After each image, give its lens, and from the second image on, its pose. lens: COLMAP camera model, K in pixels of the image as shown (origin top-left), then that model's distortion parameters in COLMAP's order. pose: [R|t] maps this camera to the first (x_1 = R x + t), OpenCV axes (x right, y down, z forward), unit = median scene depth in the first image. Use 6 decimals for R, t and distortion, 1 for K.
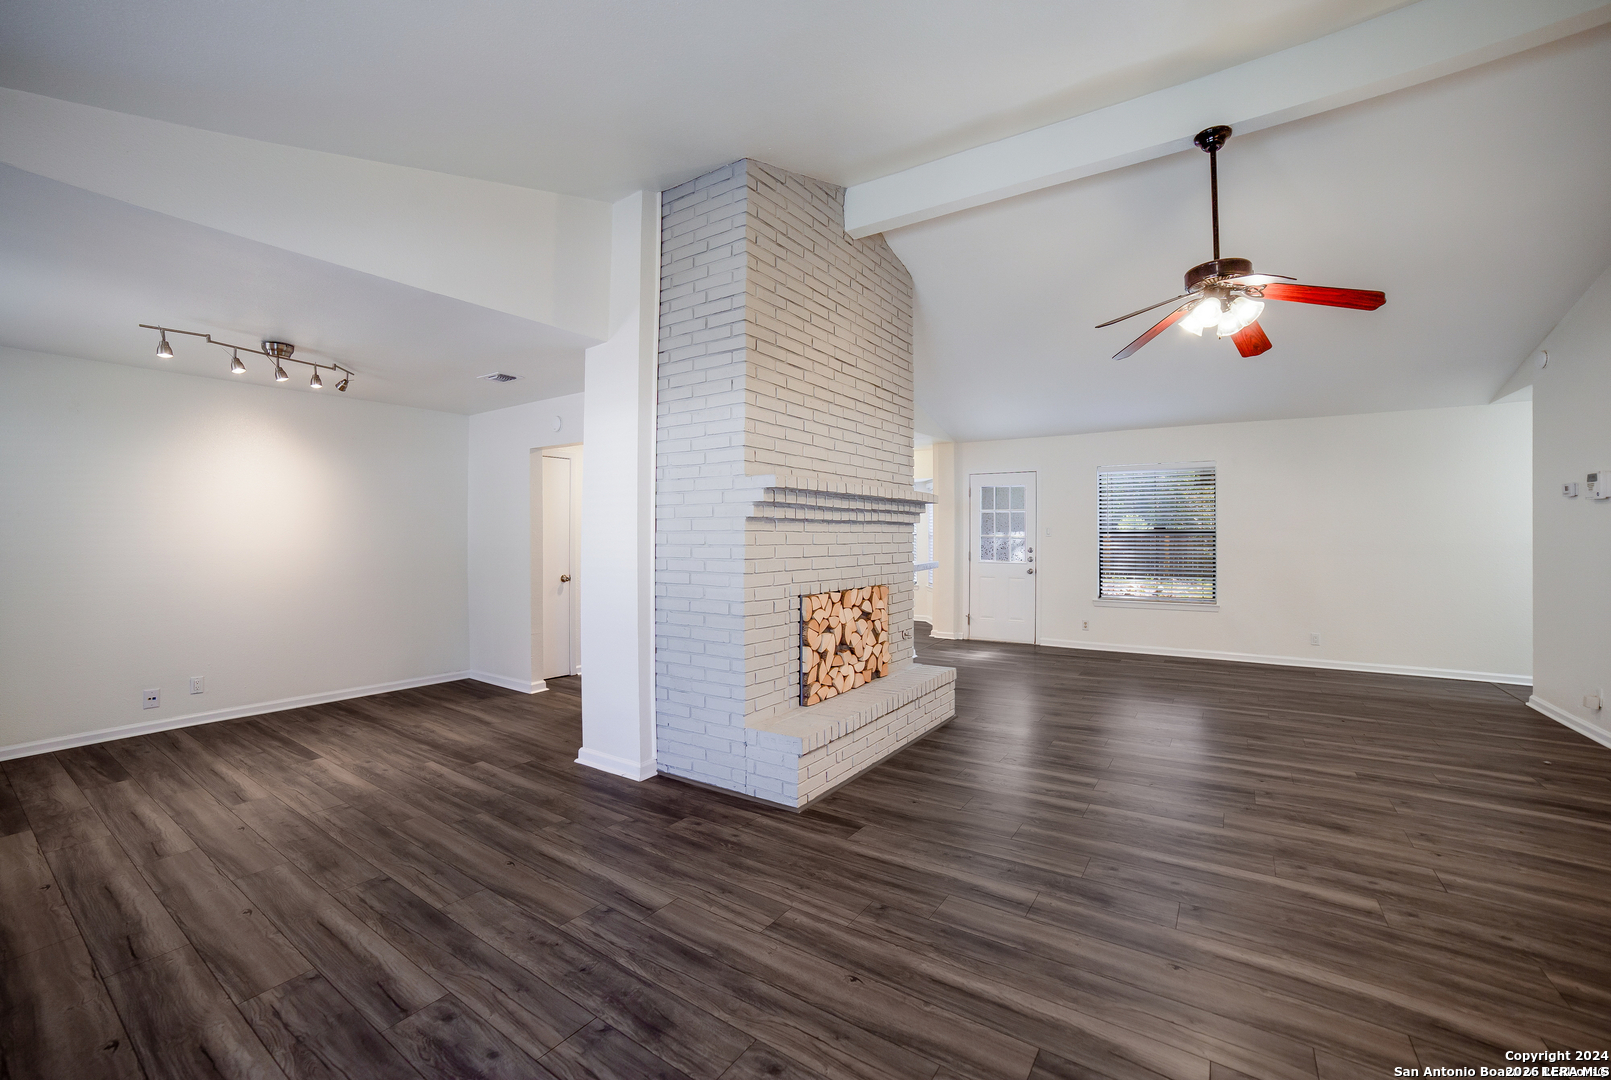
lens RADIAL K [[670.2, 0, 807.4], [0, 670.2, 539.7], [0, 0, 1]] dist [-0.091926, 0.033134]
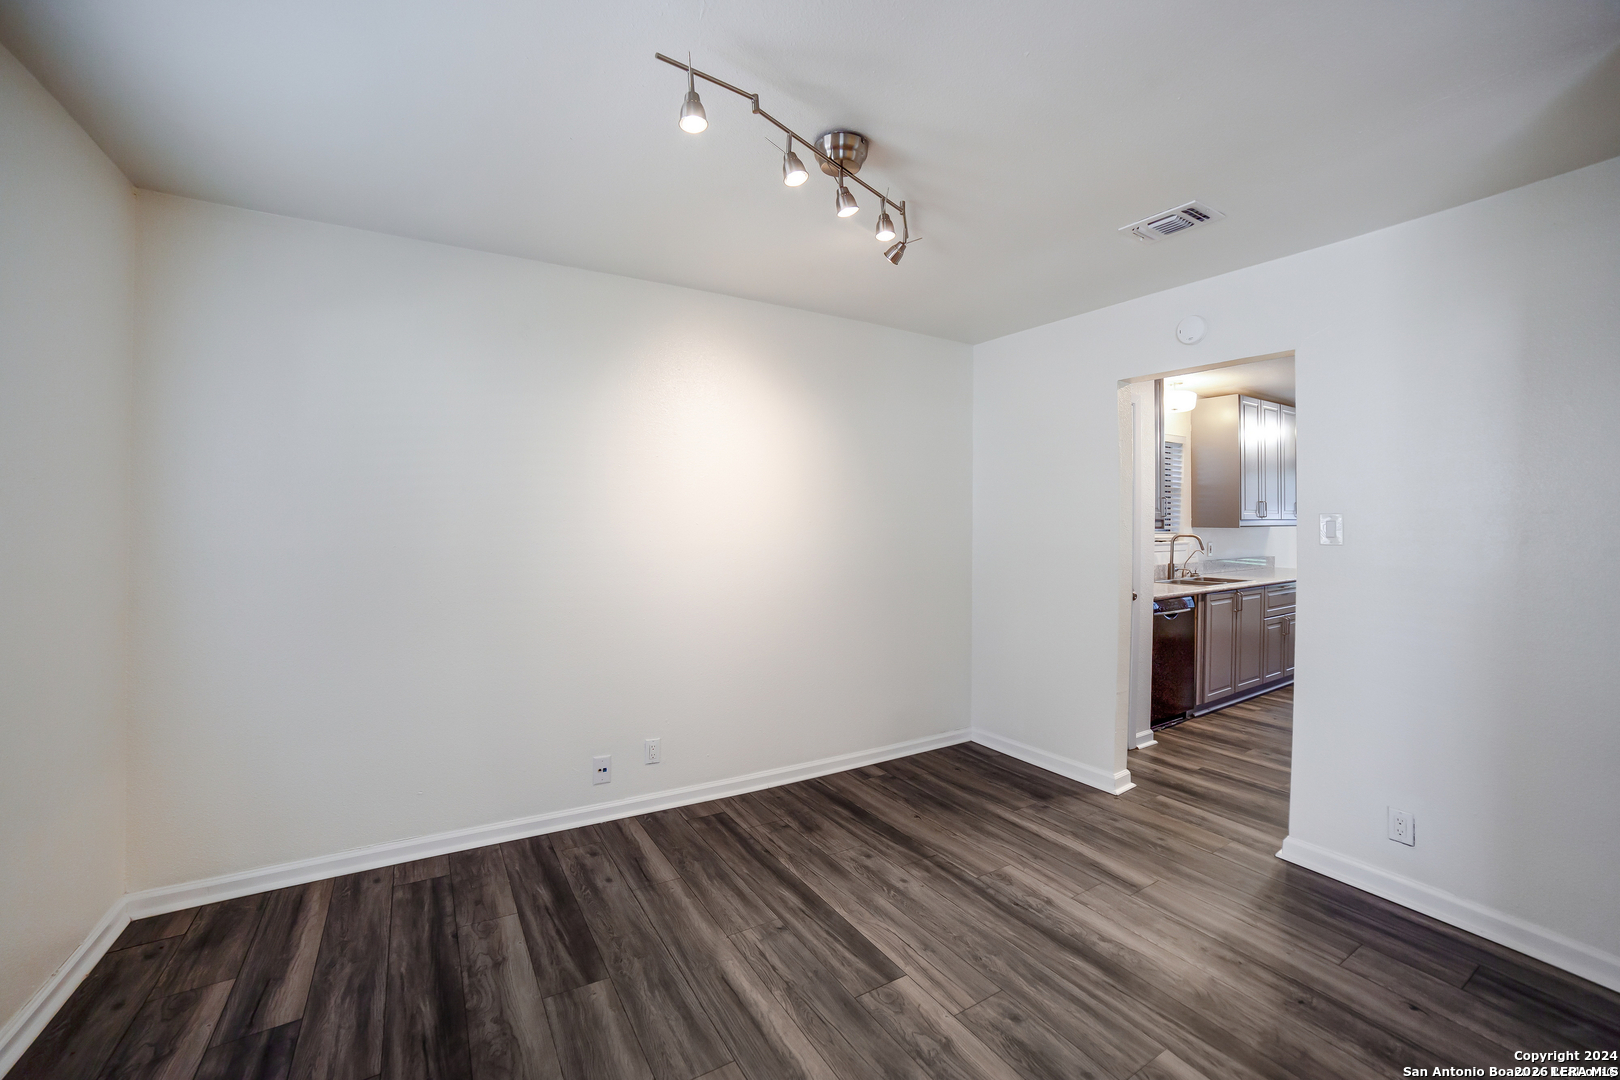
lens RADIAL K [[658.6, 0, 802.9], [0, 658.6, 526.8], [0, 0, 1]] dist [-0.085217, 0.029656]
pose [[0.909933, 0.005969, -0.414713, -0.753887], [-0.005653, 0.999982, 0.001989, -0.010069], [0.414717, 0.000535, 0.909950, 0.618486]]
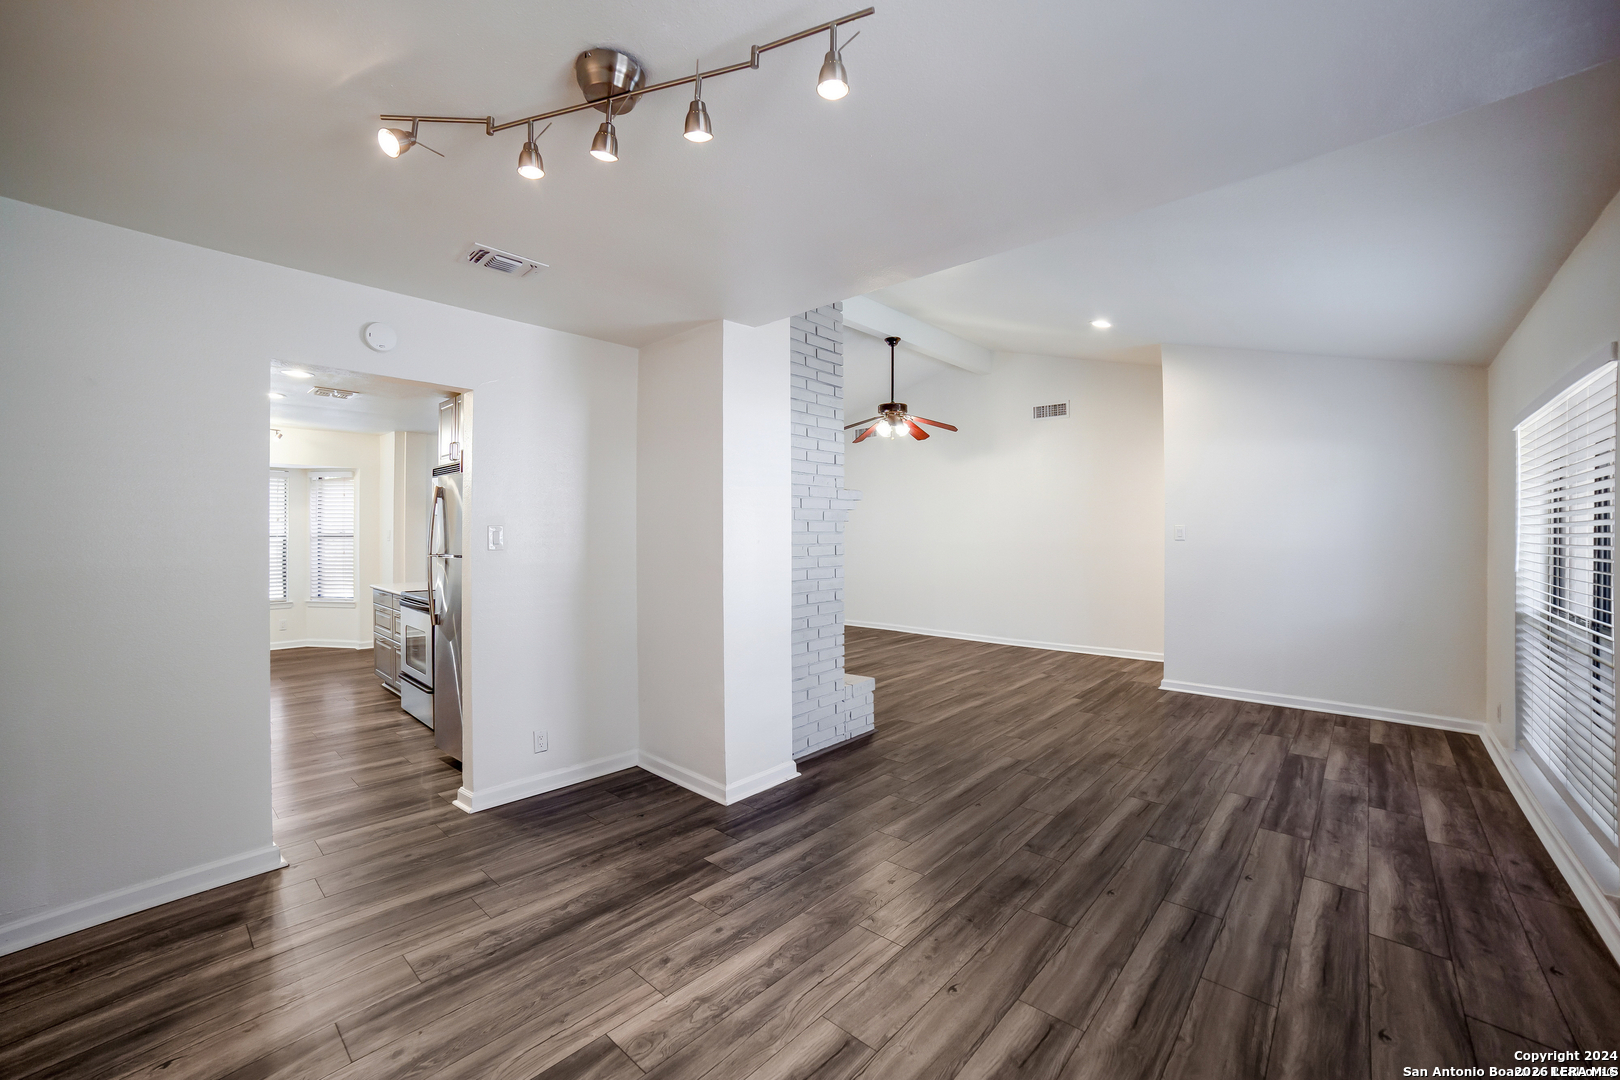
lens RADIAL K [[658.6, 0, 802.9], [0, 658.6, 526.8], [0, 0, 1]] dist [-0.085217, 0.029656]
pose [[0.128372, 0.011552, 0.991659, -1.417718], [0.006613, 0.999900, -0.012504, -0.010441], [-0.991704, 0.008163, 0.128283, 0.962863]]
